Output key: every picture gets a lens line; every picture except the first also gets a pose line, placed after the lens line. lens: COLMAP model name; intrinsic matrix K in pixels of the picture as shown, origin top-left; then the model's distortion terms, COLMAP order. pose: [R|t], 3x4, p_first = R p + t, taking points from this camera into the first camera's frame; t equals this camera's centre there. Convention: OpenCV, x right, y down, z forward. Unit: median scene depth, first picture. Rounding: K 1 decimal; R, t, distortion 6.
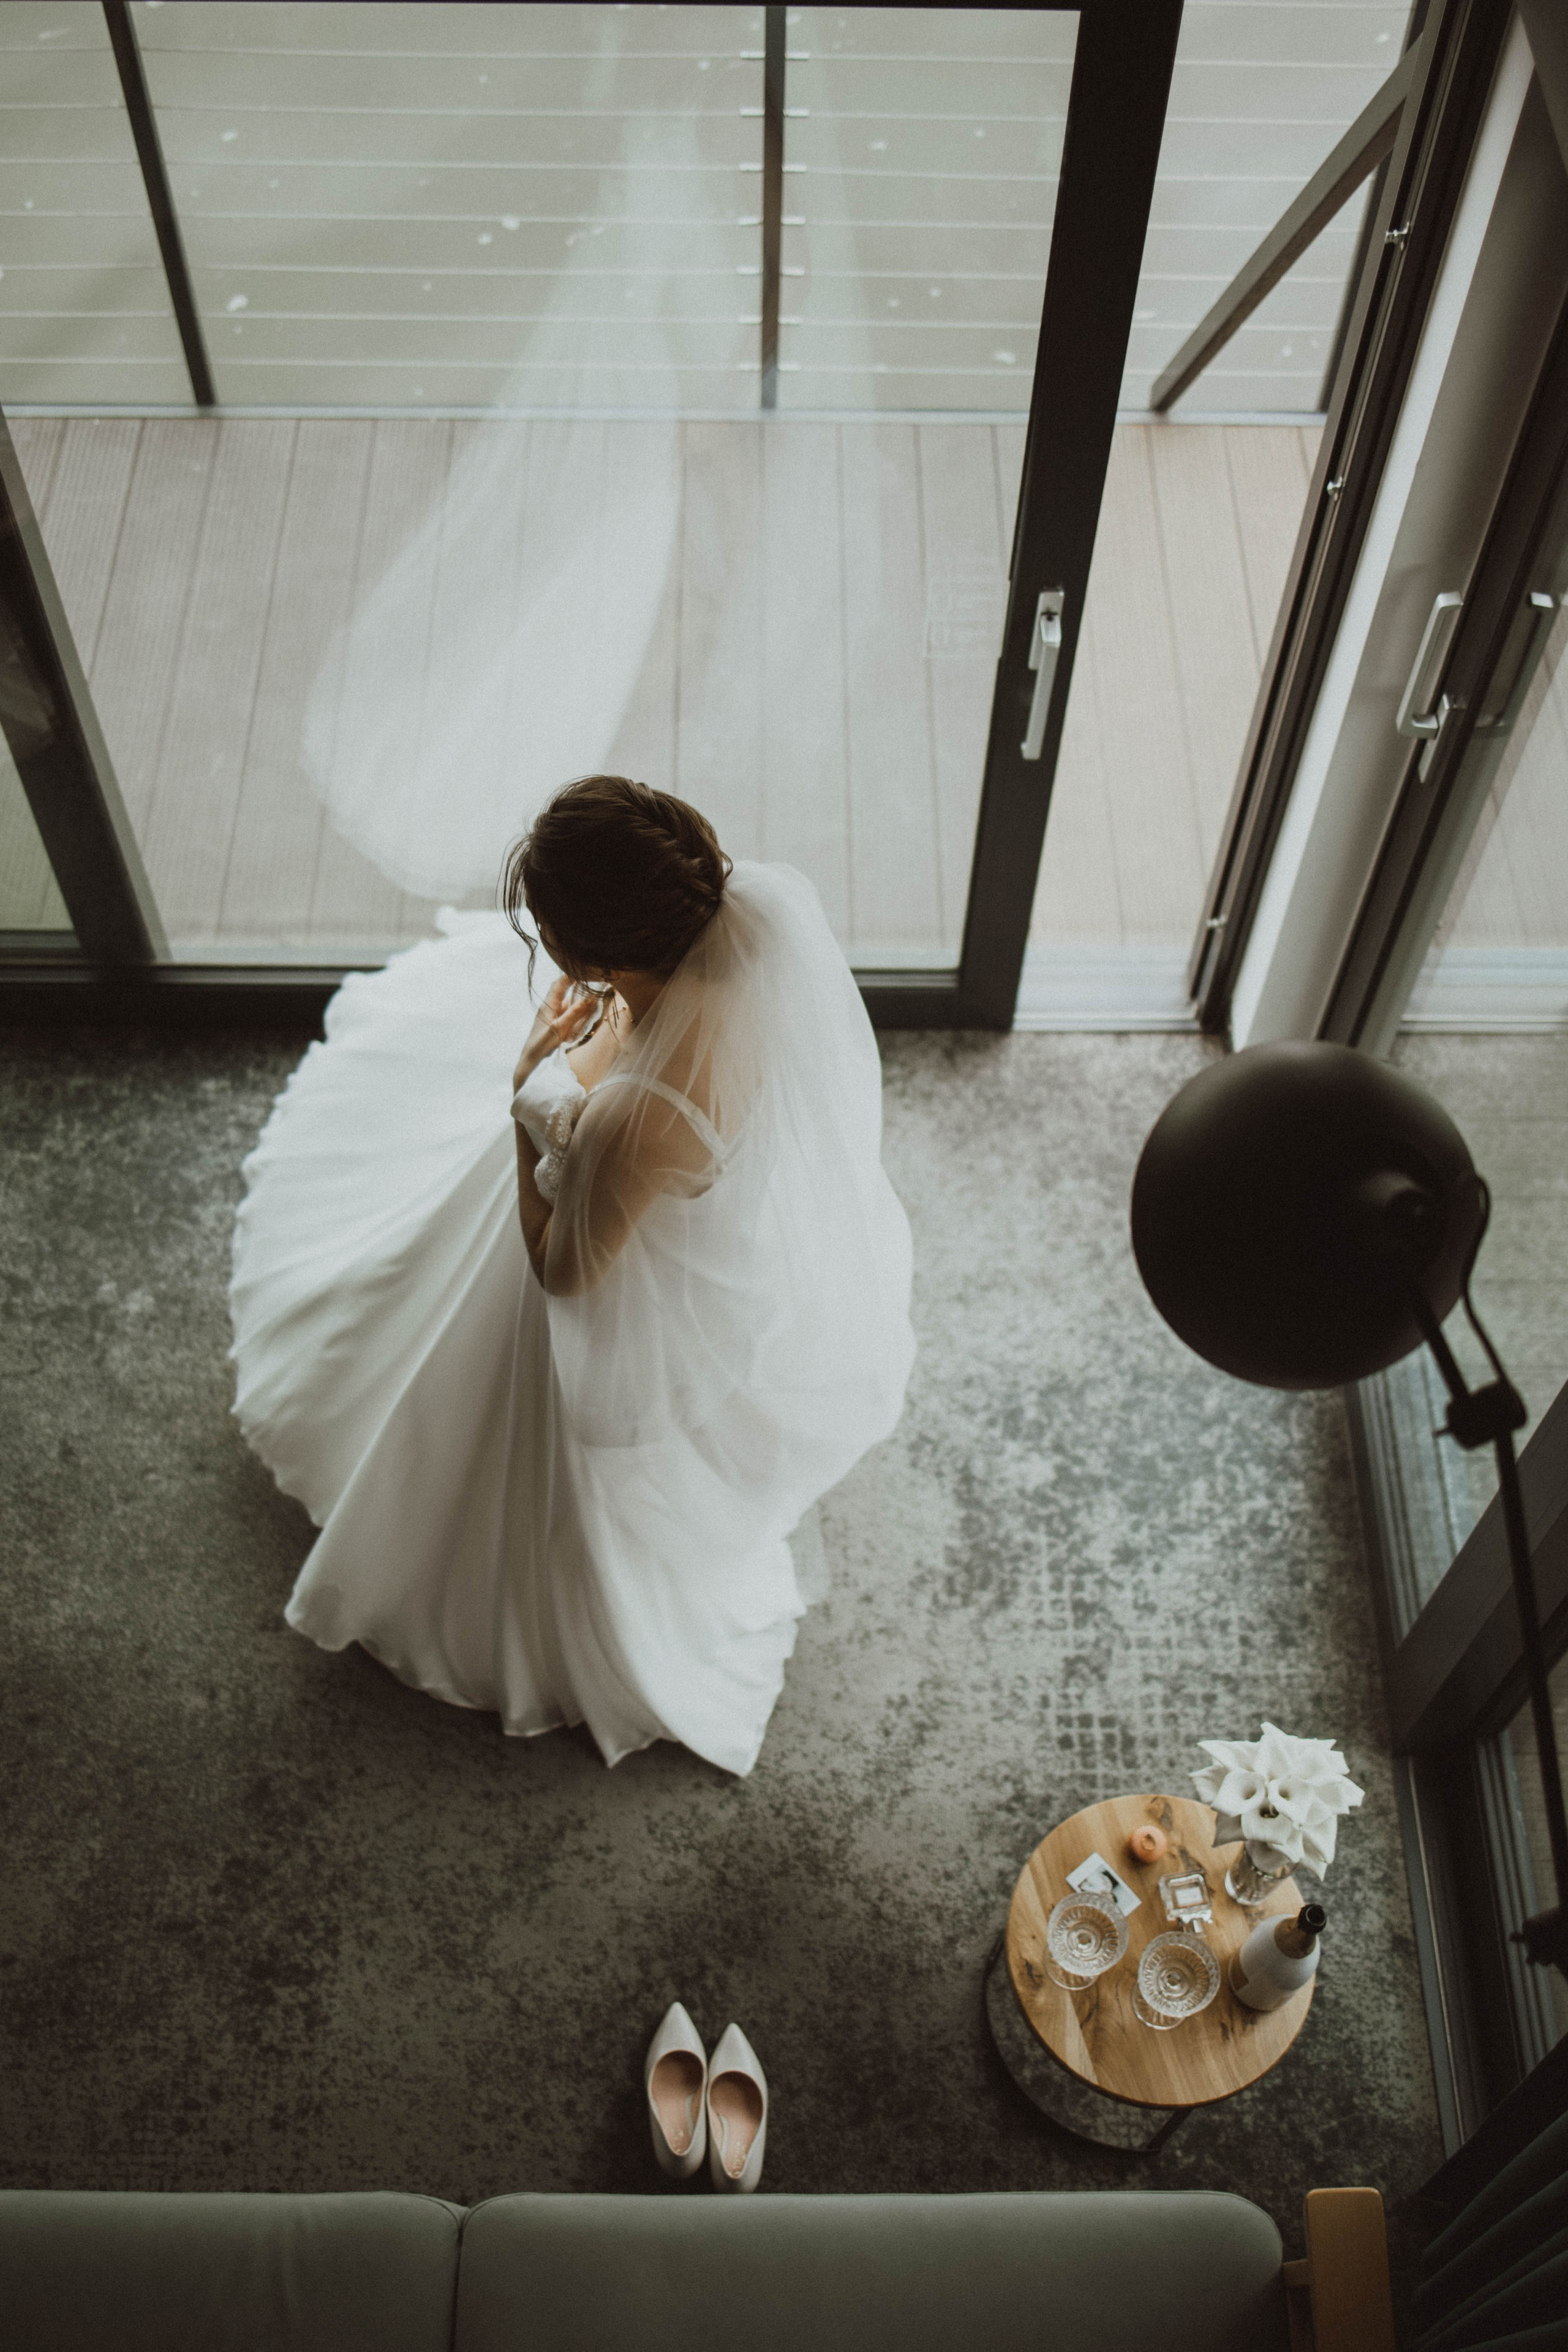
lens RADIAL K [[2378.7, 0, 761.3], [0, 2378.7, 1183.6], [0, 0, 1]] dist [-0.053795, 0.000000]
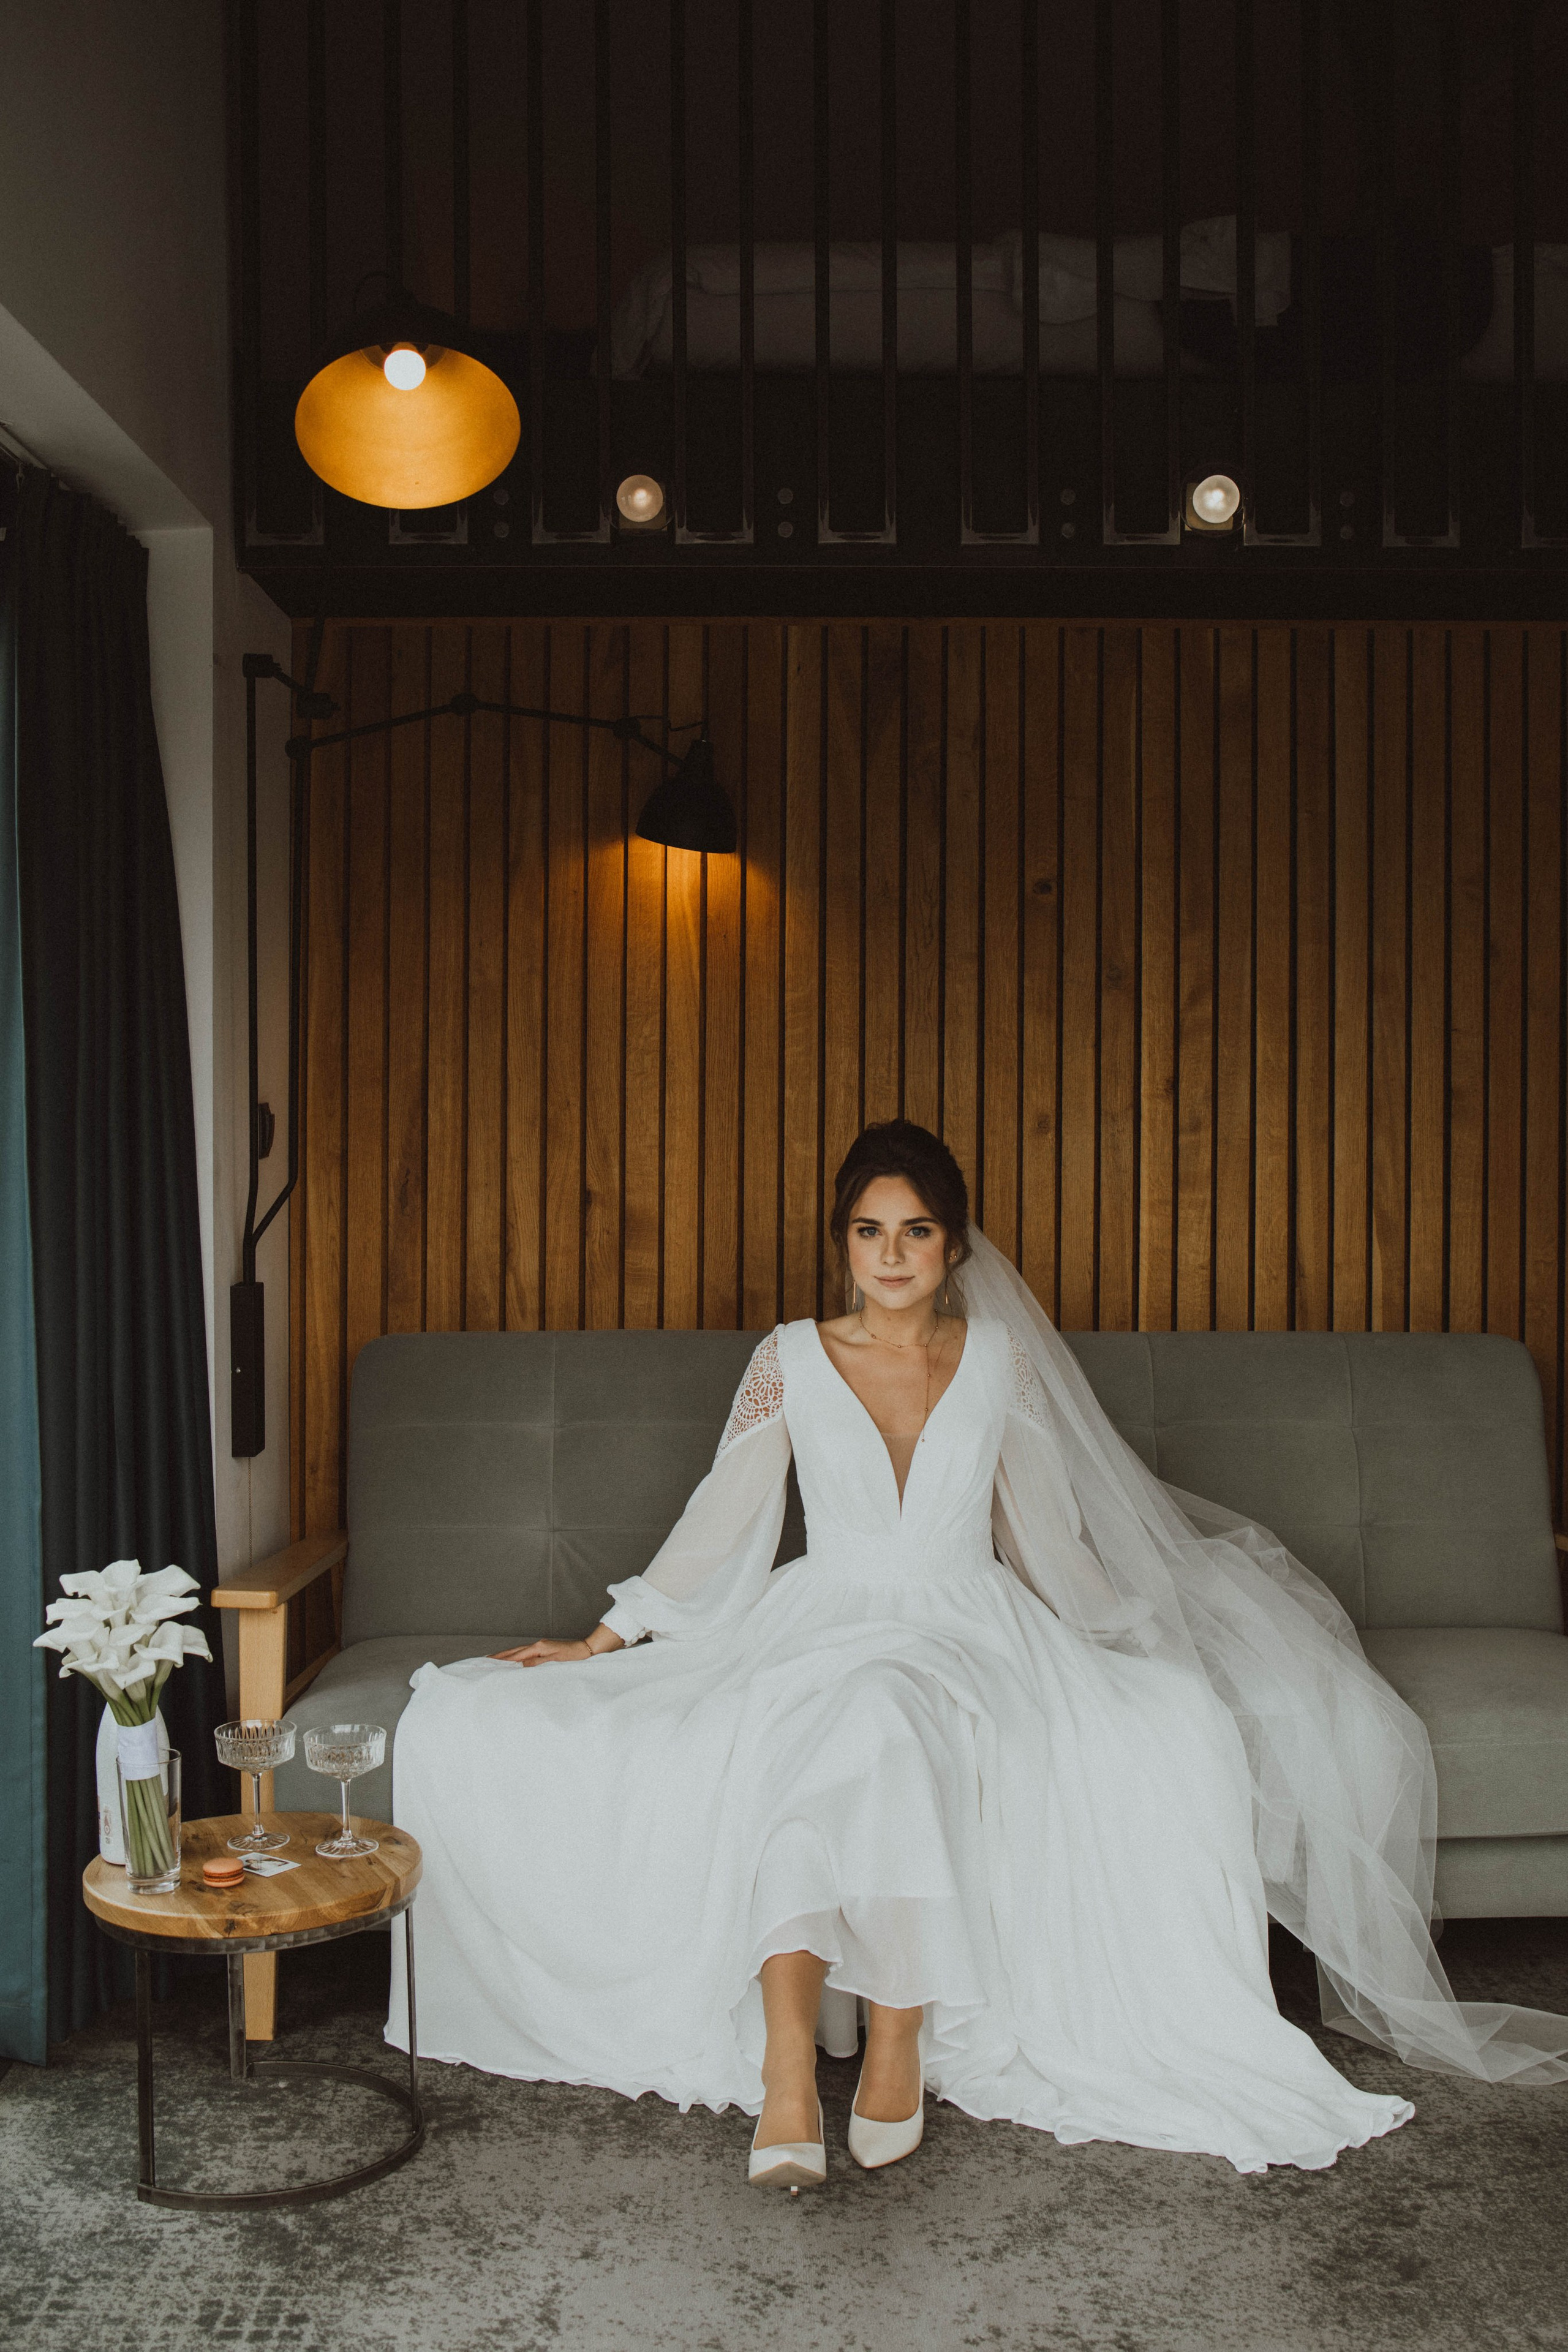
lens RADIAL K [[2378.7, 0, 793.3], [0, 2378.7, 1195.0], [0, 0, 1]] dist [-0.053795, 0.000000]
pose [[-0.999513, -0.008577, -0.029992, 0.005688], [-0.030465, 0.475096, 0.879406, -0.518342], [0.006706, 0.879892, -0.475126, 1.008400]]
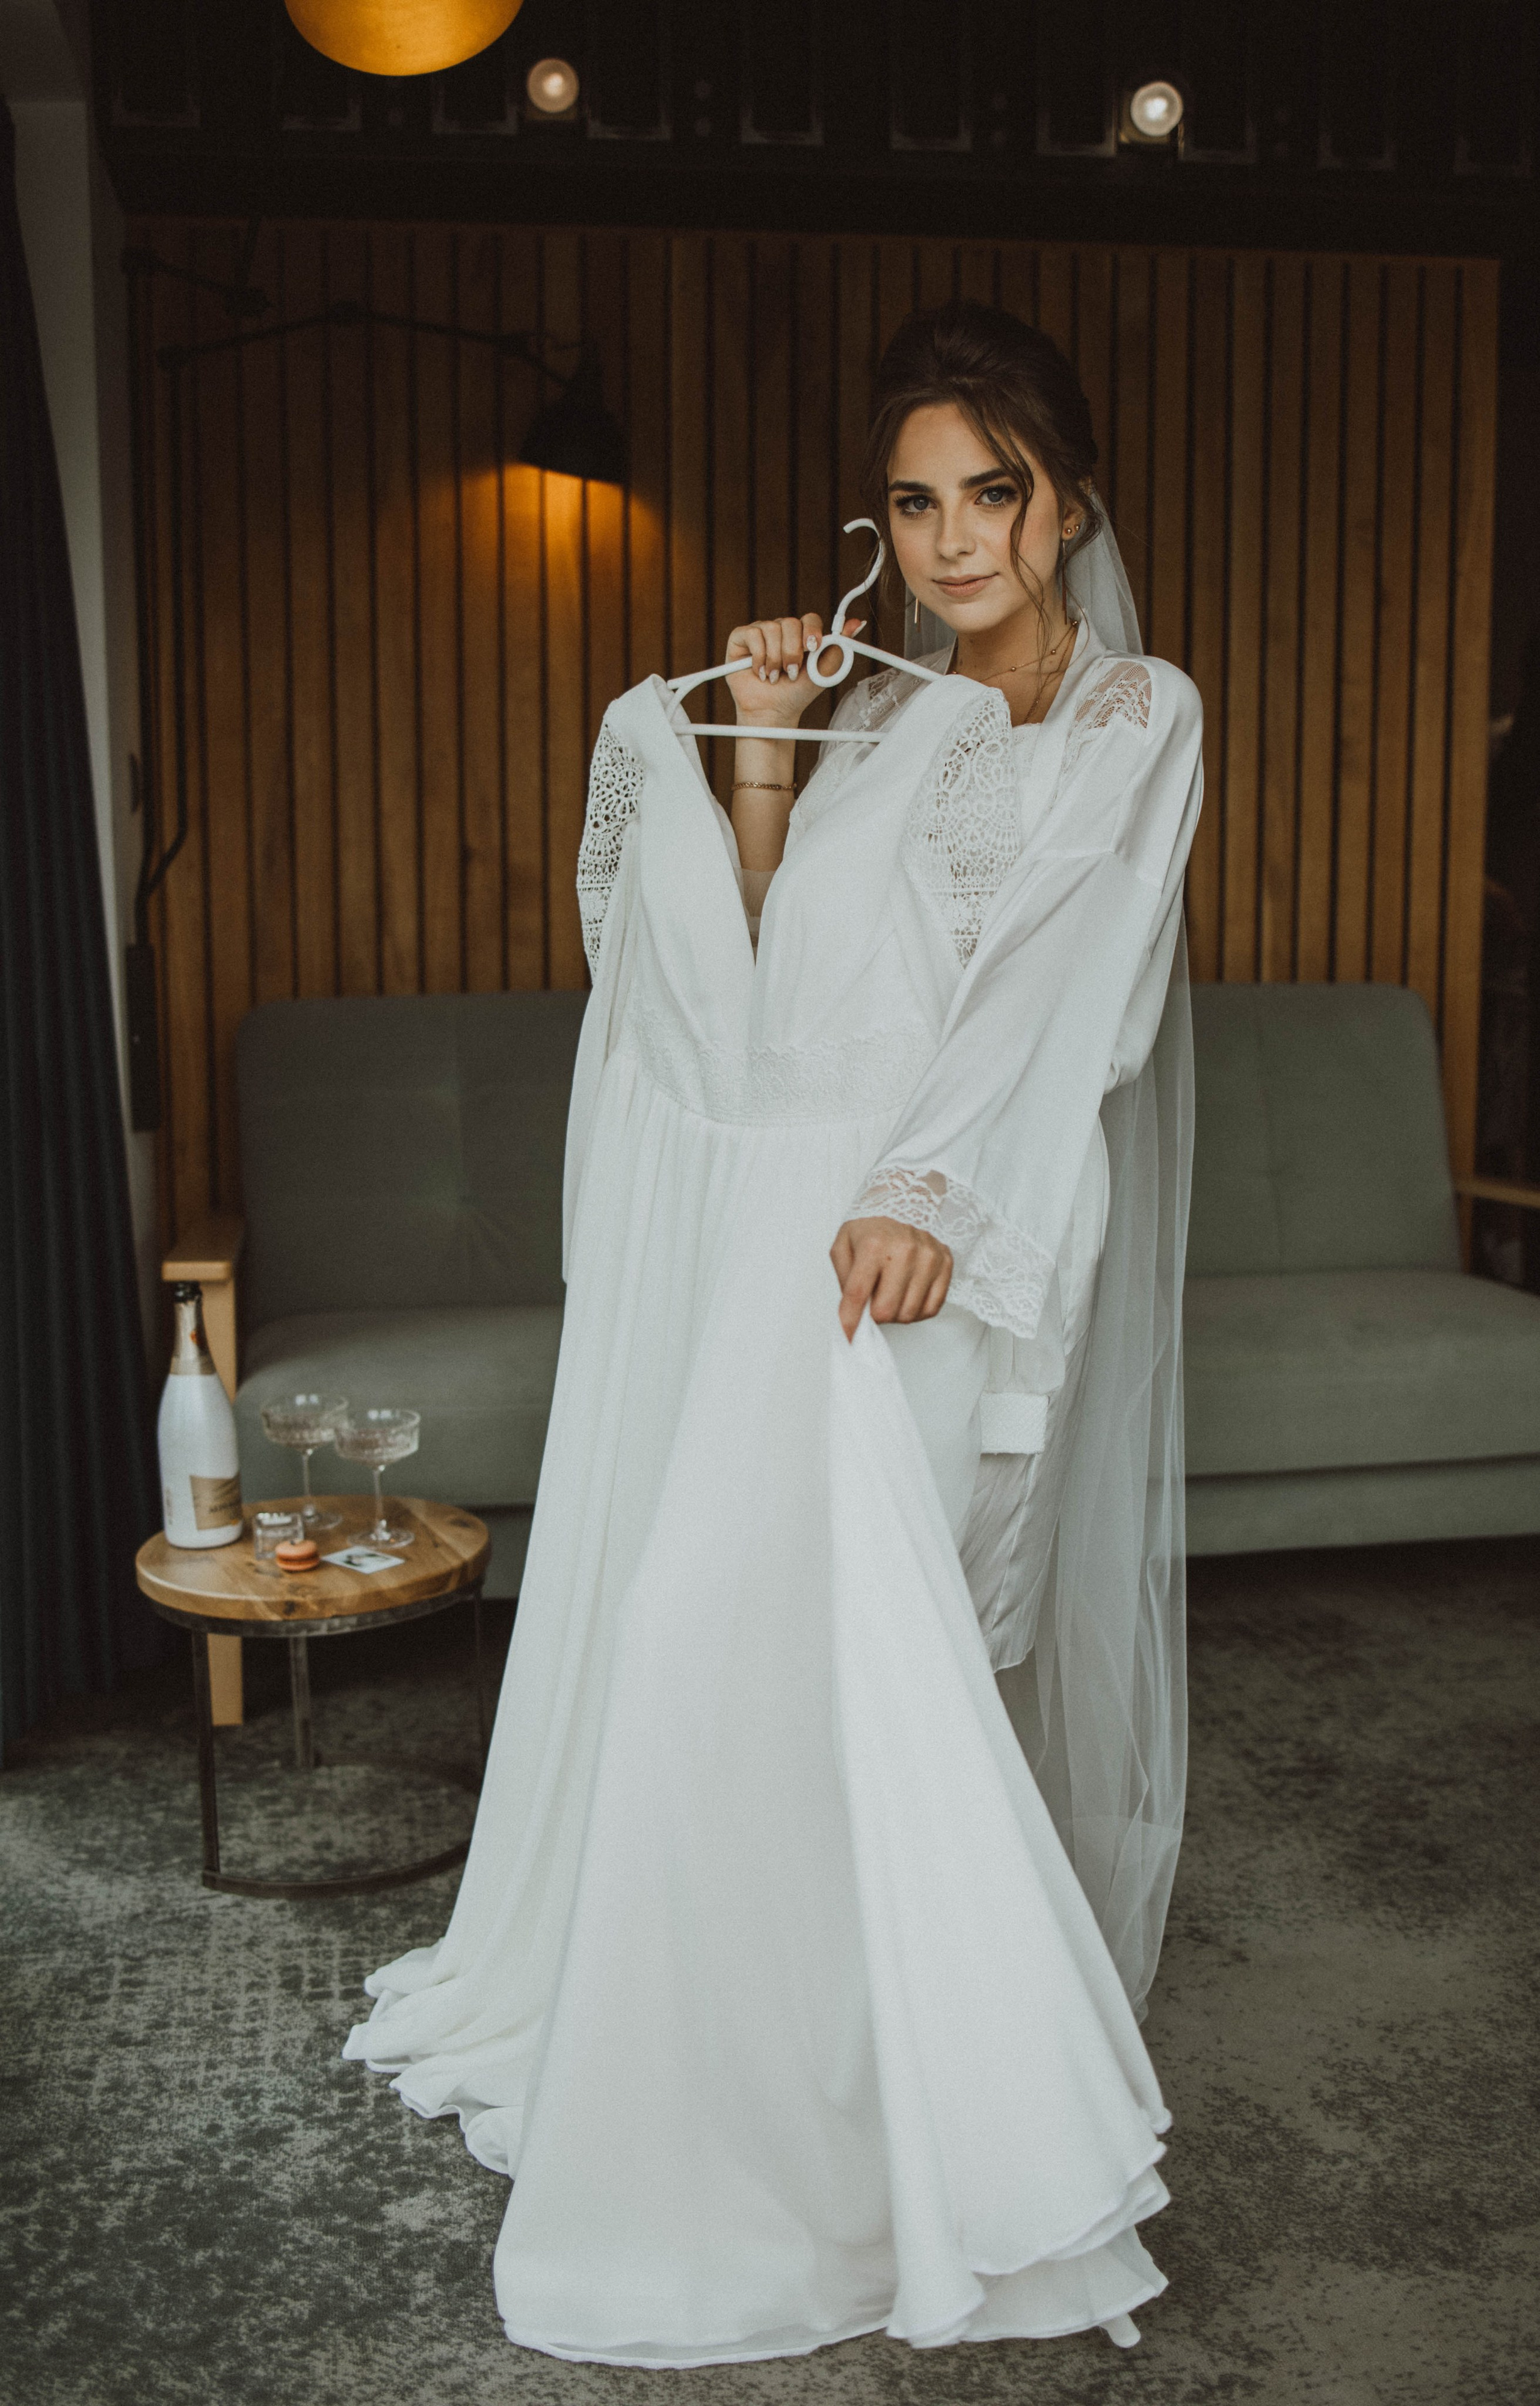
lens RADIAL K [[2493.7, 0, 804.3], [0, 2493.7, 1190.5], [0, 0, 1]] dist [-0.048709, 0.000000]
pose [[-0.983074, 0.023090, -0.181750, 0.130014], [-0.160545, 0.369383, 0.915304, -0.514032], [0.088270, 0.928990, -0.359424, 1.027962]]
